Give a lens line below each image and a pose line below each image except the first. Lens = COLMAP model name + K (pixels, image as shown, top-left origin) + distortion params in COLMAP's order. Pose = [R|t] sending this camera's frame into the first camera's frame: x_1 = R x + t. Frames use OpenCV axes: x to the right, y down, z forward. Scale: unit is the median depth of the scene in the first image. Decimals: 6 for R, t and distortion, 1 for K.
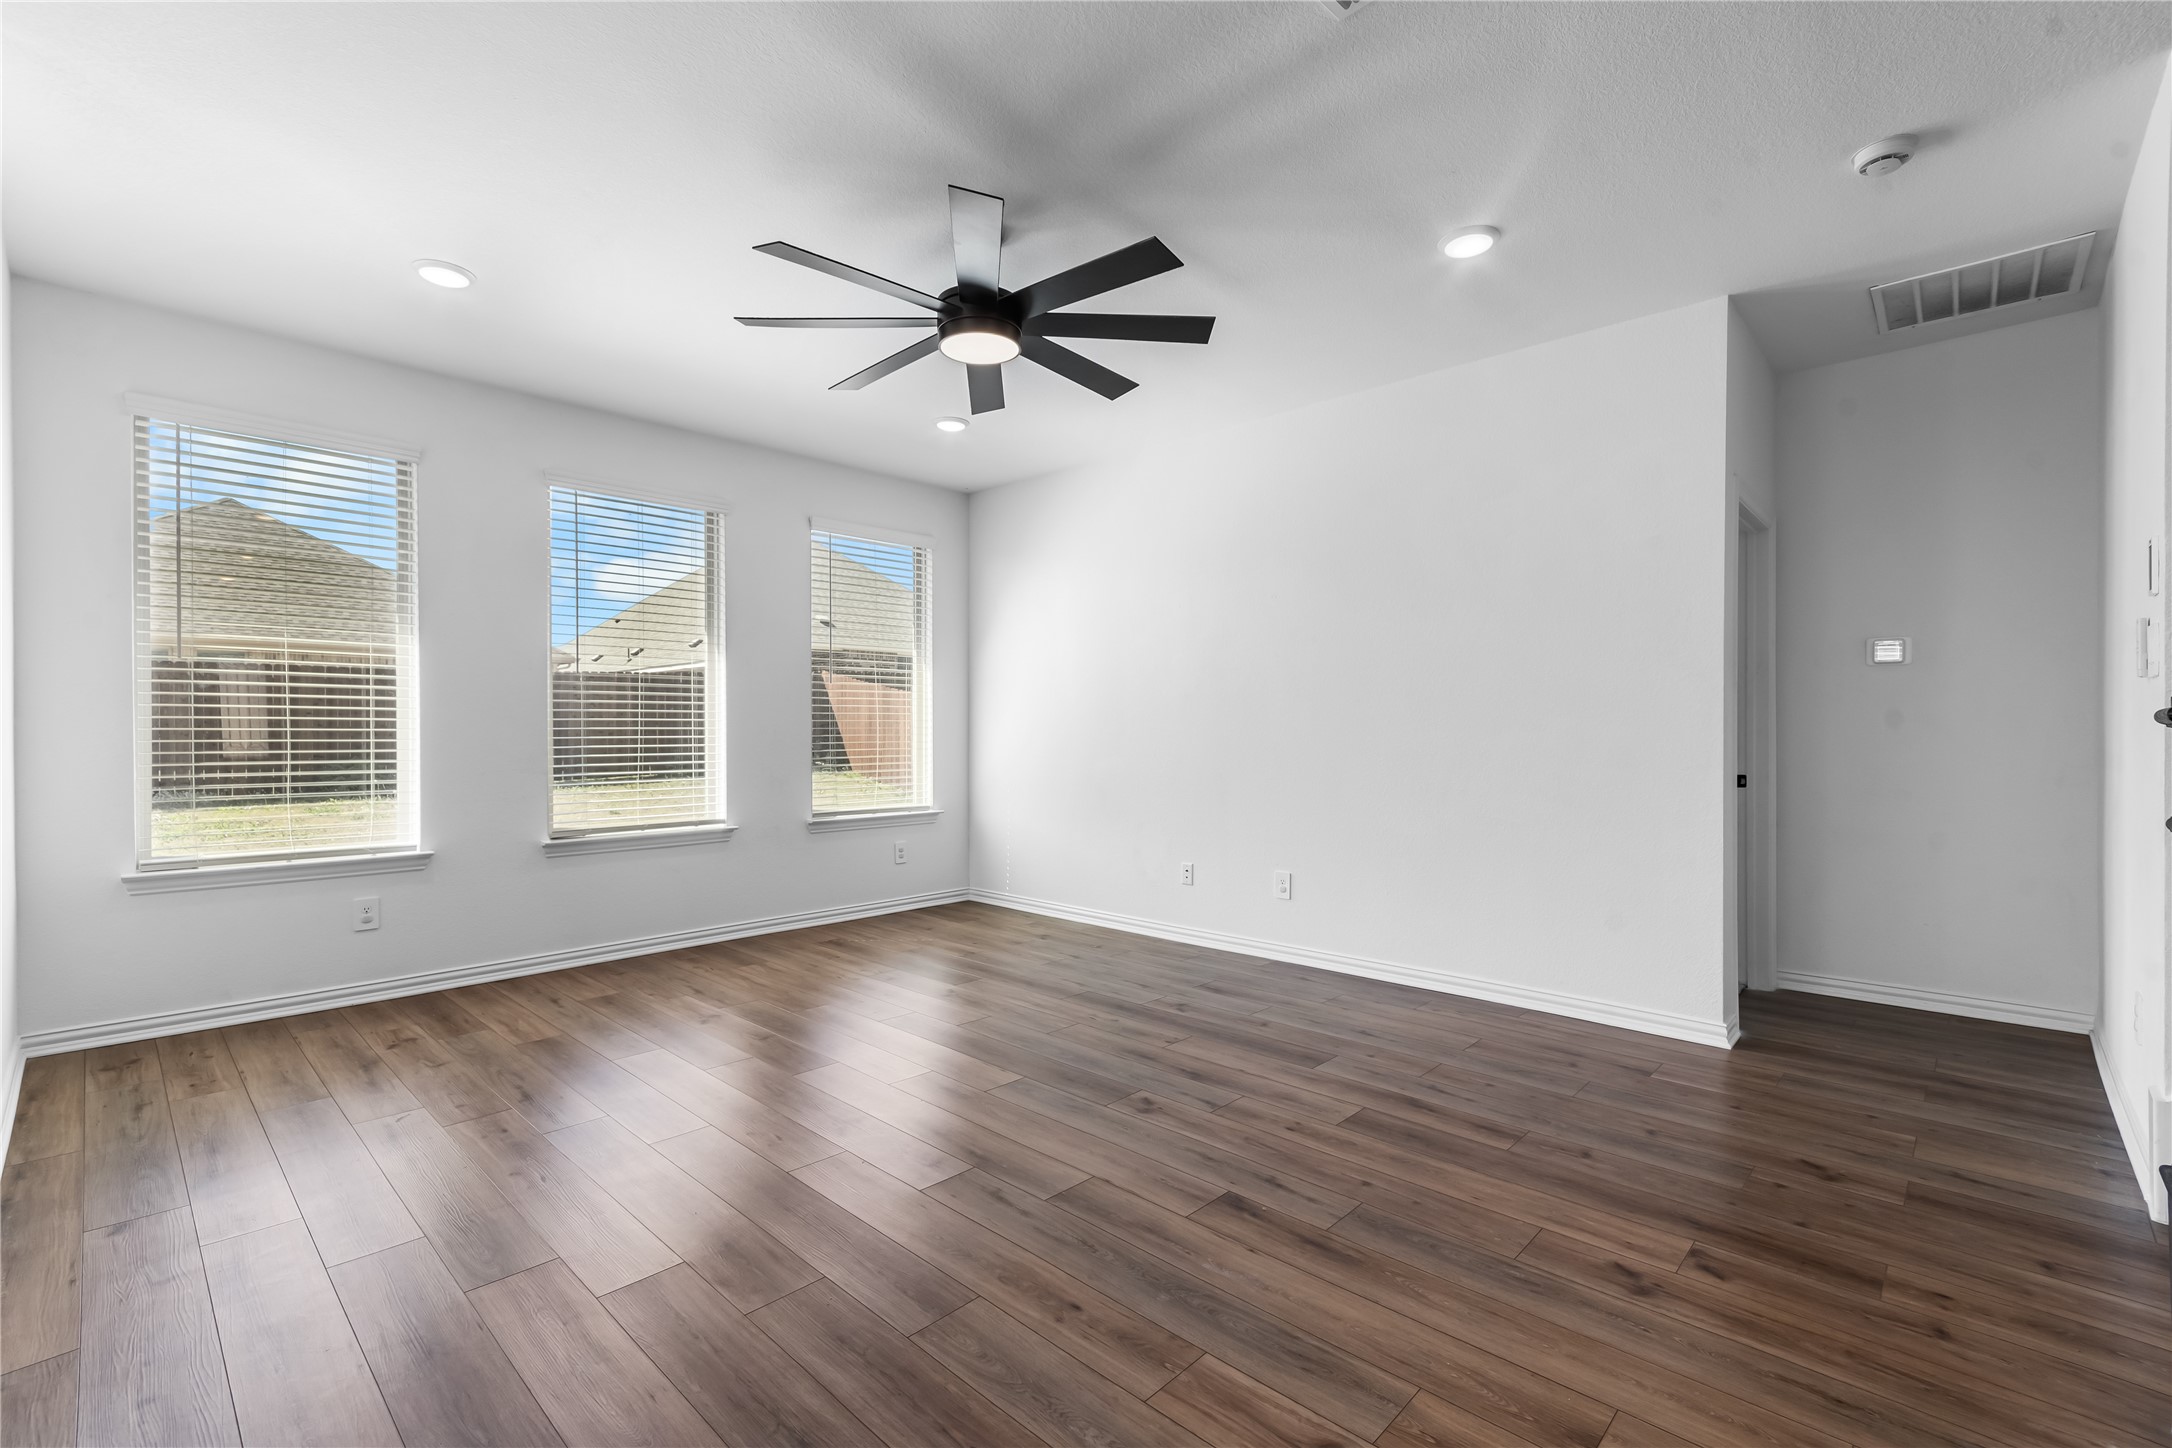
lens RADIAL K [[955.6, 0, 1075.4], [0, 955.6, 731.6], [0, 0, 1]] dist [0.004352, 0.000507]
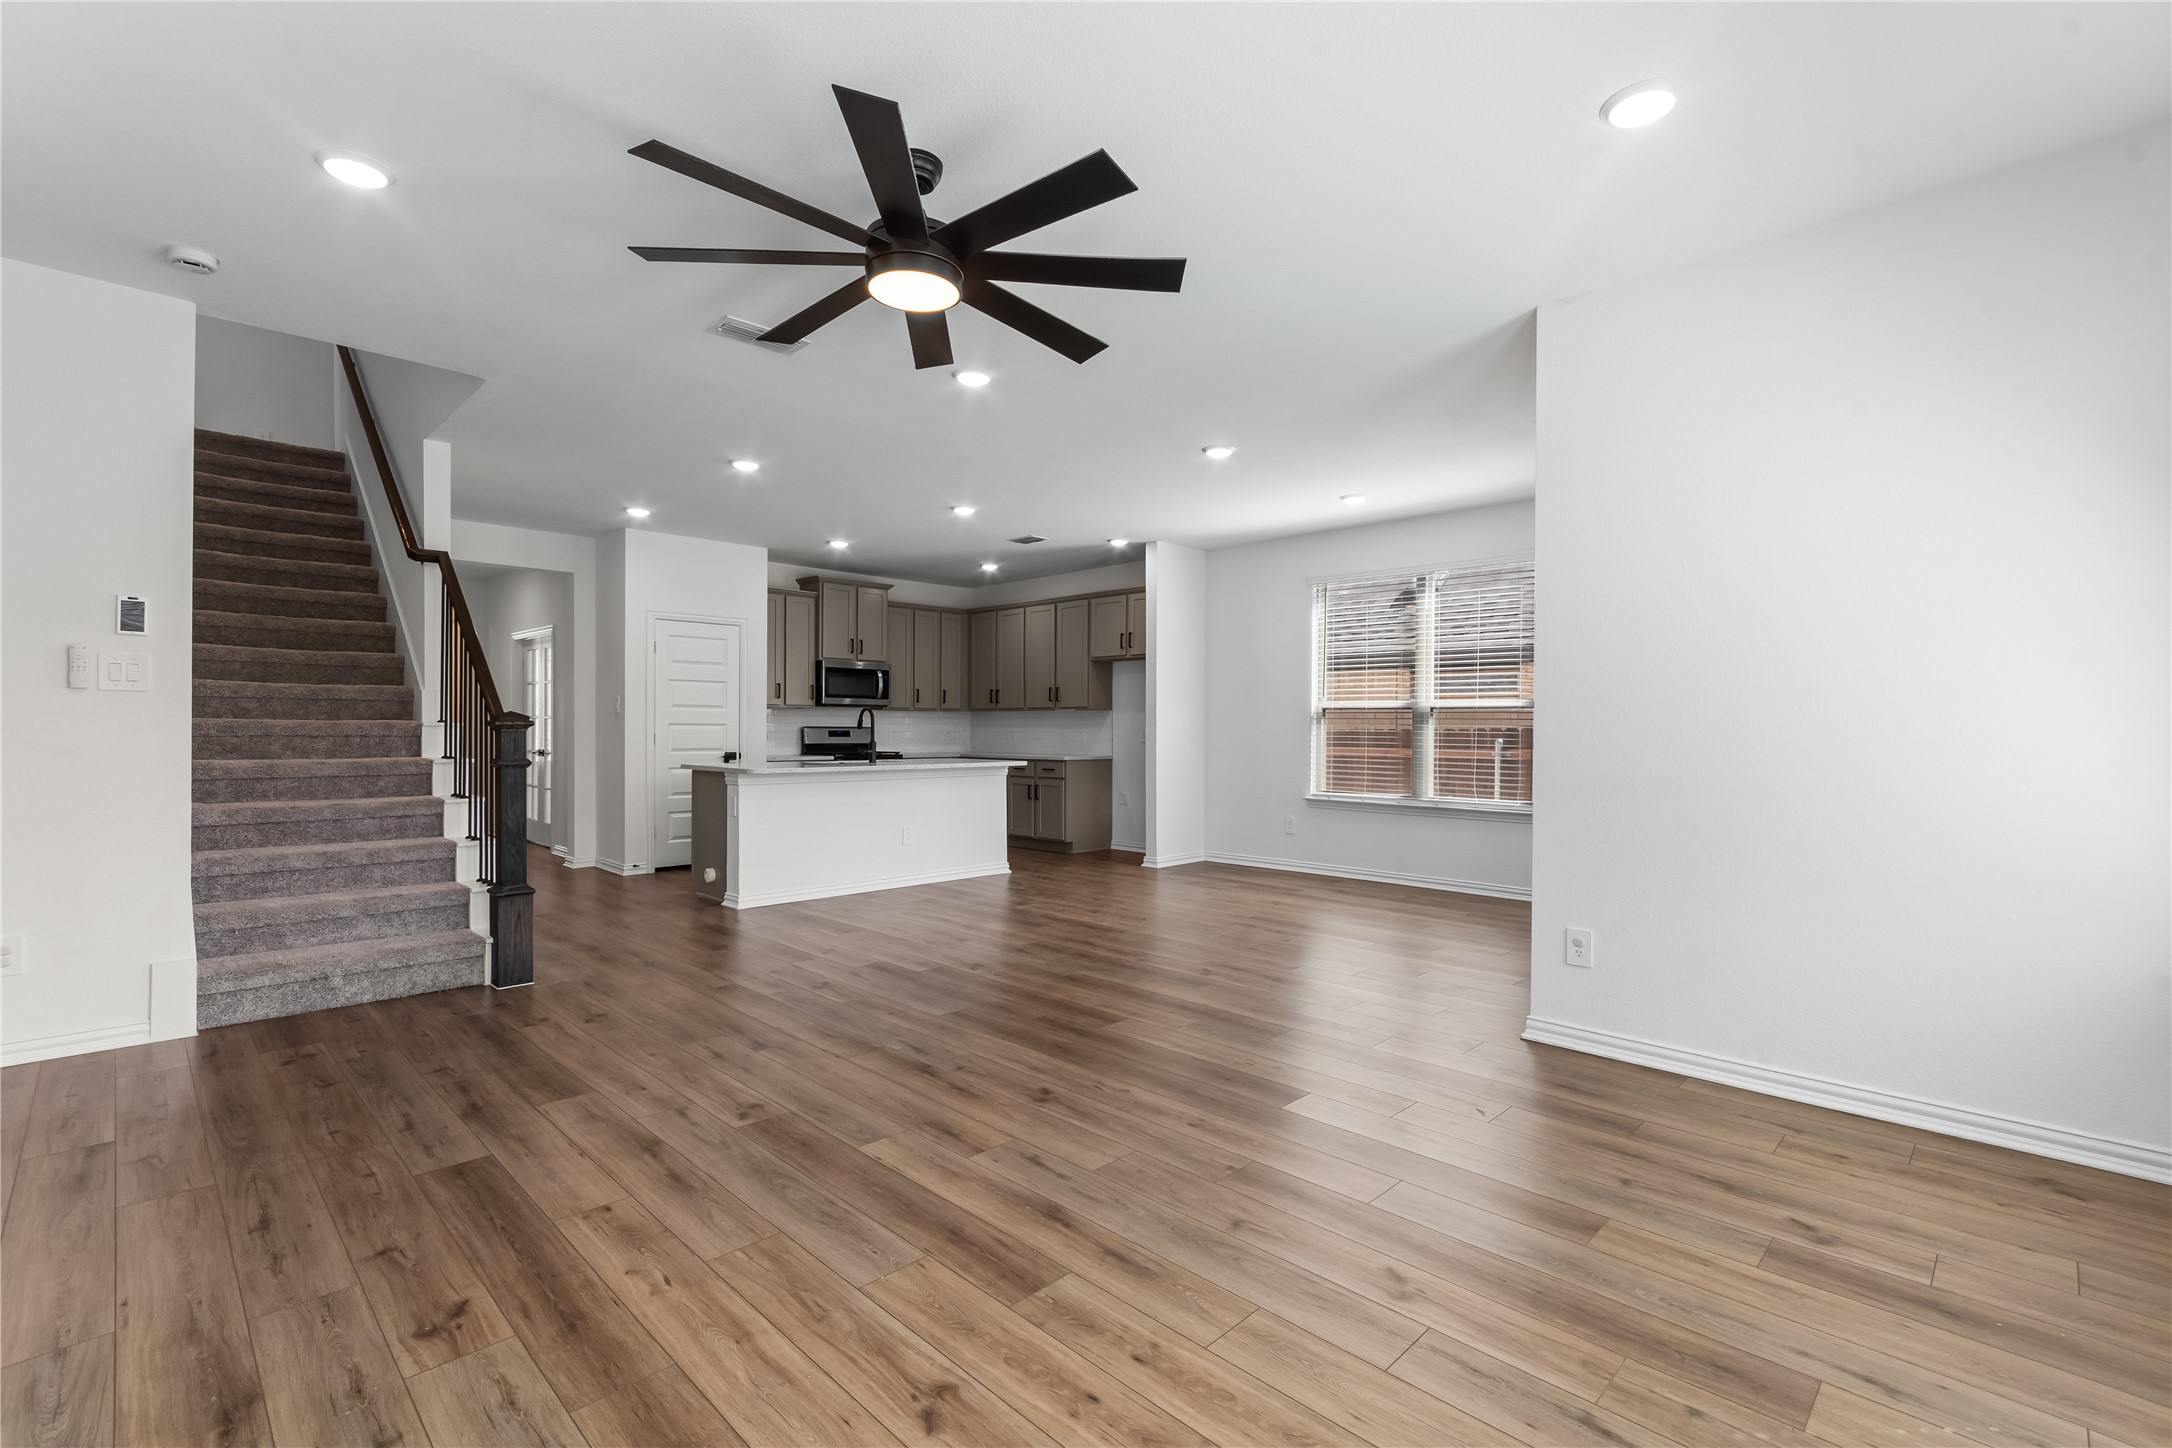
lens RADIAL K [[955.6, 0, 1078.5], [0, 955.6, 736.7], [0, 0, 1]] dist [0.004352, 0.000507]
pose [[-0.999896, -0.004142, 0.013820, -0.209447], [-0.004049, 0.999969, 0.006780, -0.002901], [-0.013848, 0.006724, -0.999882, 1.492734]]
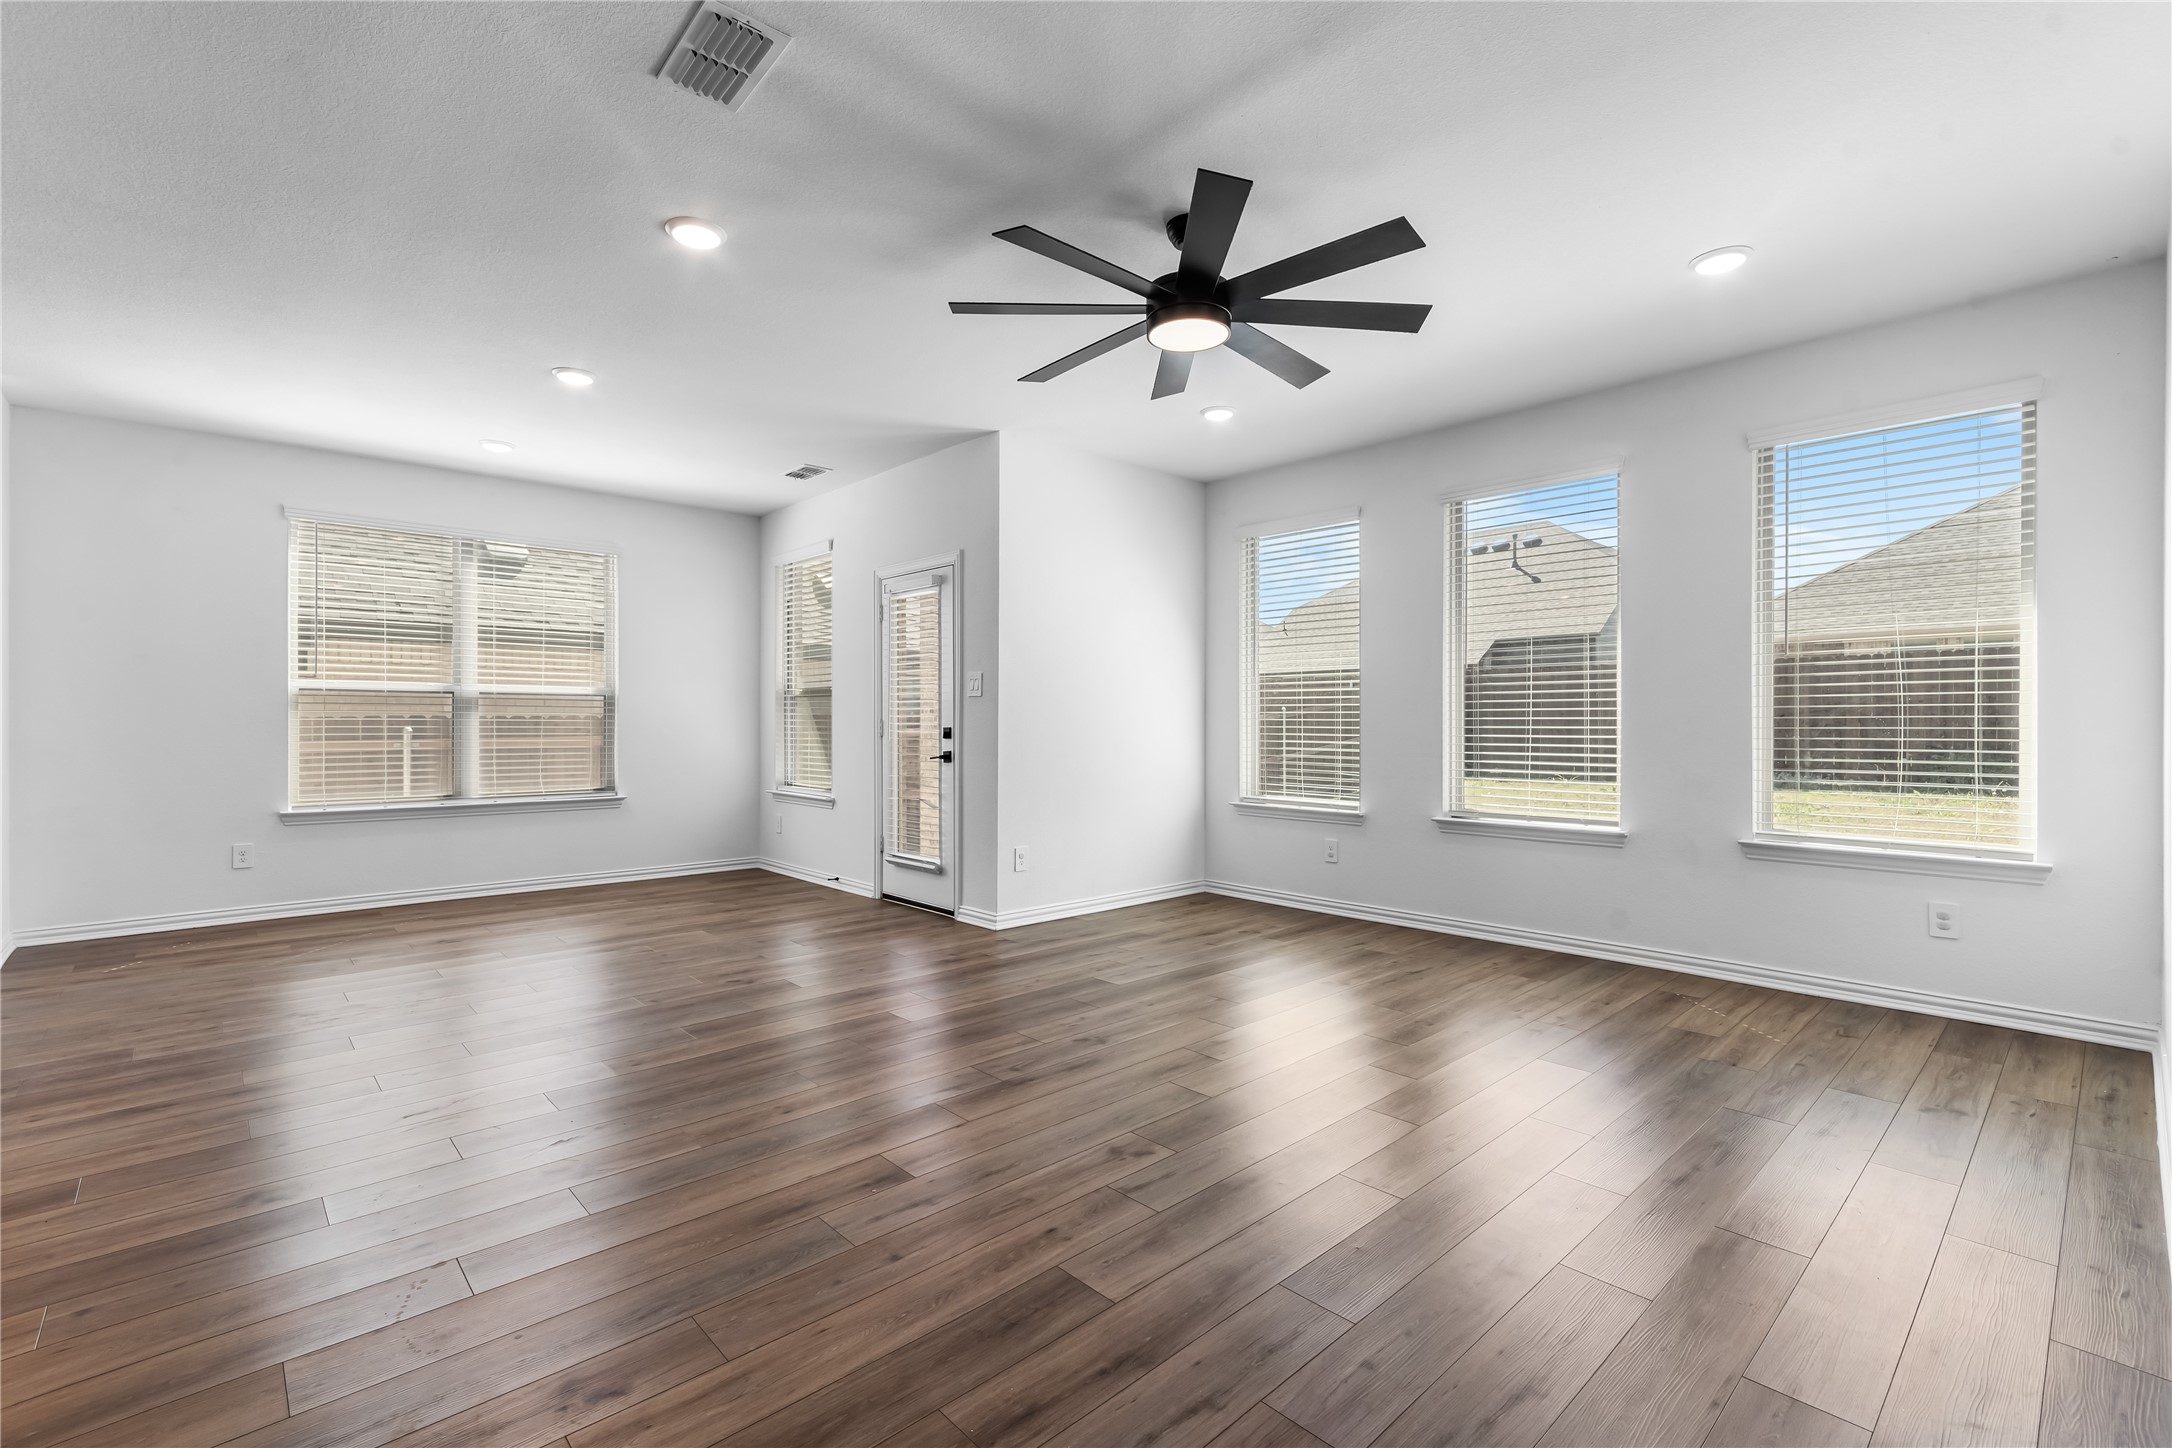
lens RADIAL K [[955.6, 0, 1085.2], [0, 955.6, 718.2], [0, 0, 1]] dist [0.004352, 0.000507]
pose [[-0.055428, -0.000014, -0.998463, 0.716026], [0.000045, 1.000000, -0.000017, -0.004489], [0.998463, -0.000046, -0.055428, 0.759829]]
